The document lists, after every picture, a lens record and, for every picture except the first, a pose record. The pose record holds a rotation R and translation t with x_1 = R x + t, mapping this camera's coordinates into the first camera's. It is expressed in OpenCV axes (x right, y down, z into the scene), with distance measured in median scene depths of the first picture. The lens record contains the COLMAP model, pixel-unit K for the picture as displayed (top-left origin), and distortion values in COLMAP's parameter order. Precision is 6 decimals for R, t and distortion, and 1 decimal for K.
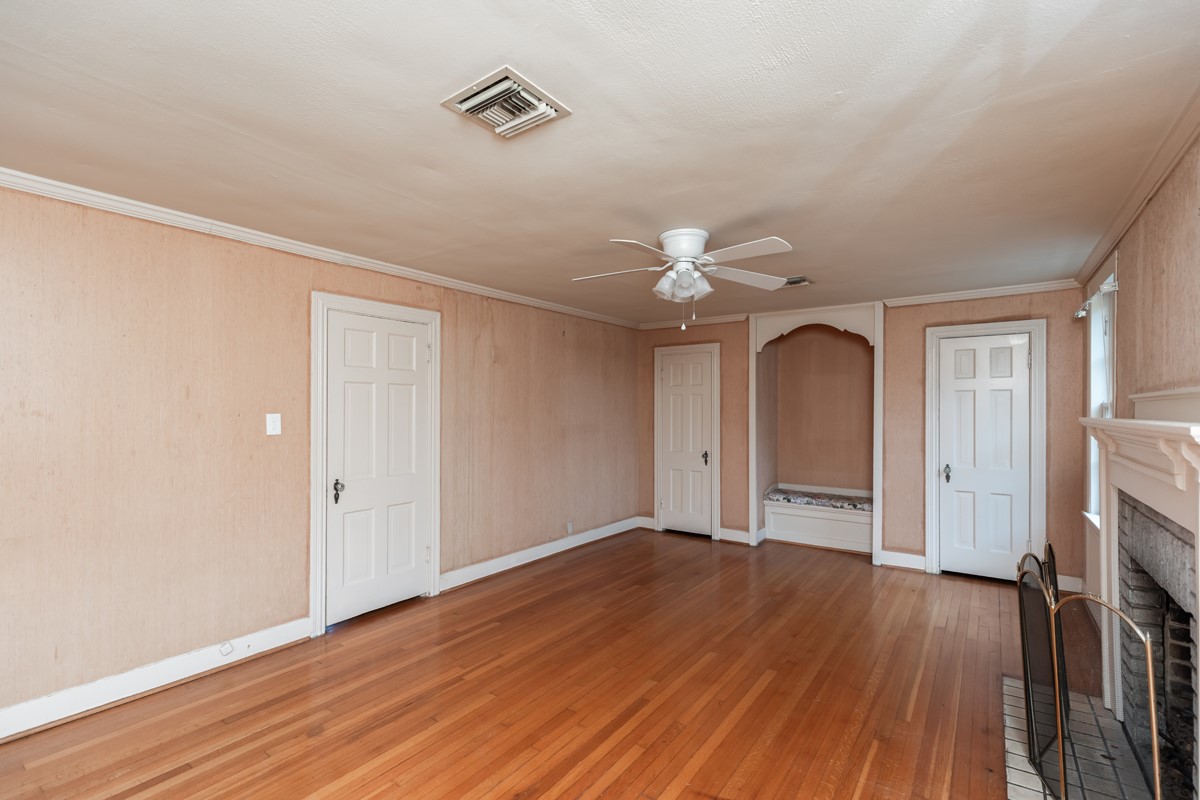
lens RADIAL K [[548.2, 0, 602.2], [0, 548.2, 411.2], [0, 0, 1]] dist [0.059343, 0.000068]
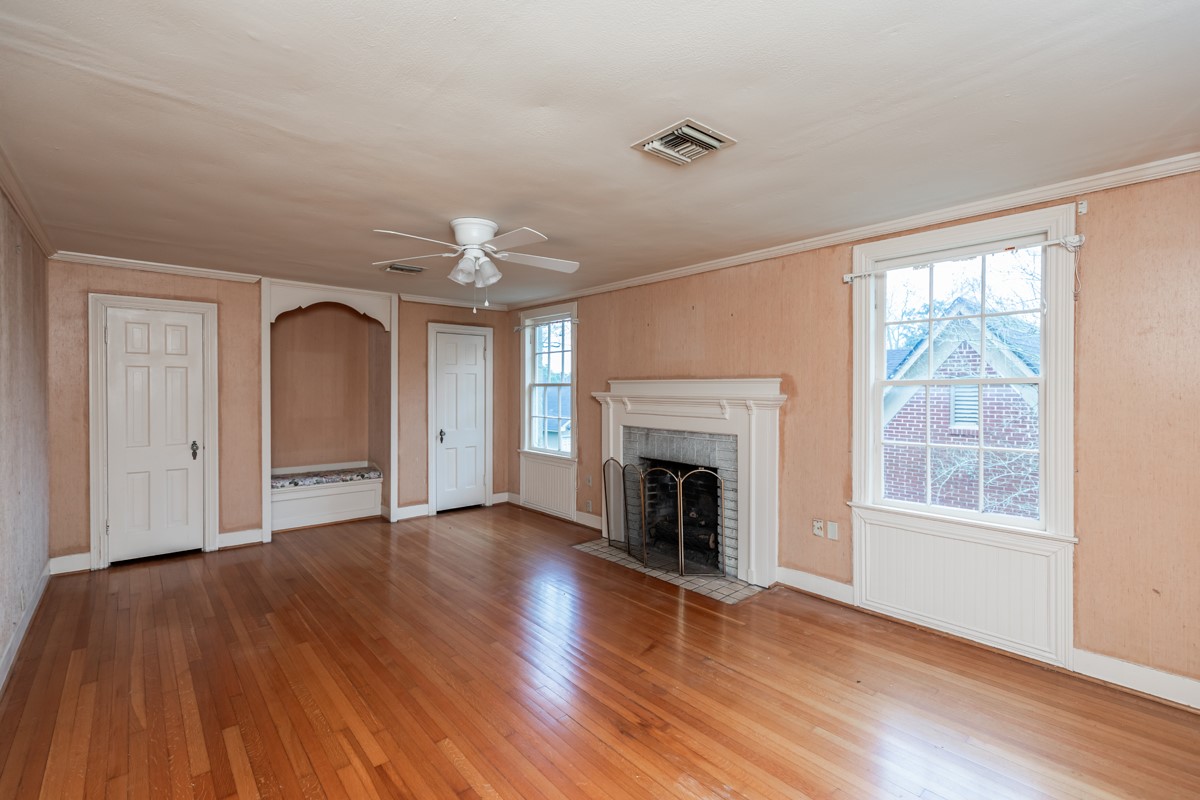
lens RADIAL K [[542.2, 0, 593.8], [0, 542.2, 396.0], [0, 0, 1]] dist [0.002655, 0.000270]
pose [[0.250283, -0.017338, 0.968018, -0.466502], [0.000876, 0.999843, 0.017682, -0.004702], [-0.968172, -0.003577, 0.250259, 0.304779]]
